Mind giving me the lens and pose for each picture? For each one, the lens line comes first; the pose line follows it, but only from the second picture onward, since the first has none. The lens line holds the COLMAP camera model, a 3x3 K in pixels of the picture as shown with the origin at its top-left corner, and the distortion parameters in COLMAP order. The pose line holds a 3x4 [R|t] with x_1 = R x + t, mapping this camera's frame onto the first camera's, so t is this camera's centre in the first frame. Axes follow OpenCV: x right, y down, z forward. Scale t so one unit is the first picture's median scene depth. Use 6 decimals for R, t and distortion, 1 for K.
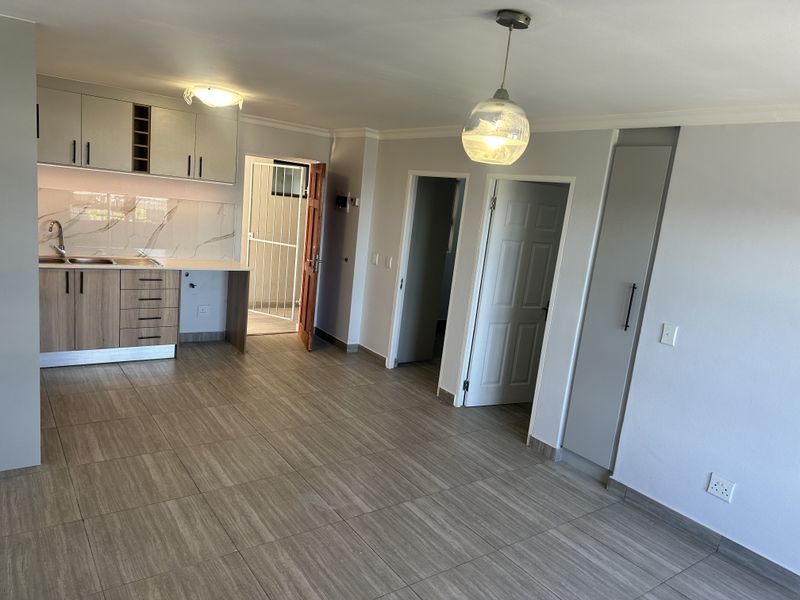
lens RADIAL K [[568.0, 0, 401.6], [0, 568.0, 299.5], [0, 0, 1]] dist [0.037864, -0.044087]
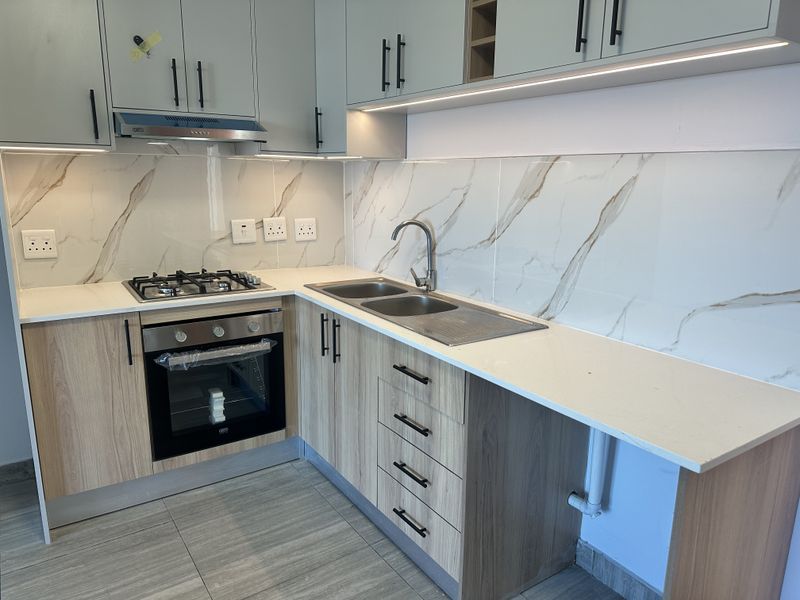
lens RADIAL K [[568.0, 0, 405.2], [0, 568.0, 319.3], [0, 0, 1]] dist [0.037864, -0.044087]
pose [[-0.022328, 0.140646, -0.989808, -0.109706], [-0.196215, 0.970183, 0.142284, -0.158601], [0.980307, 0.197392, 0.005935, 1.307730]]
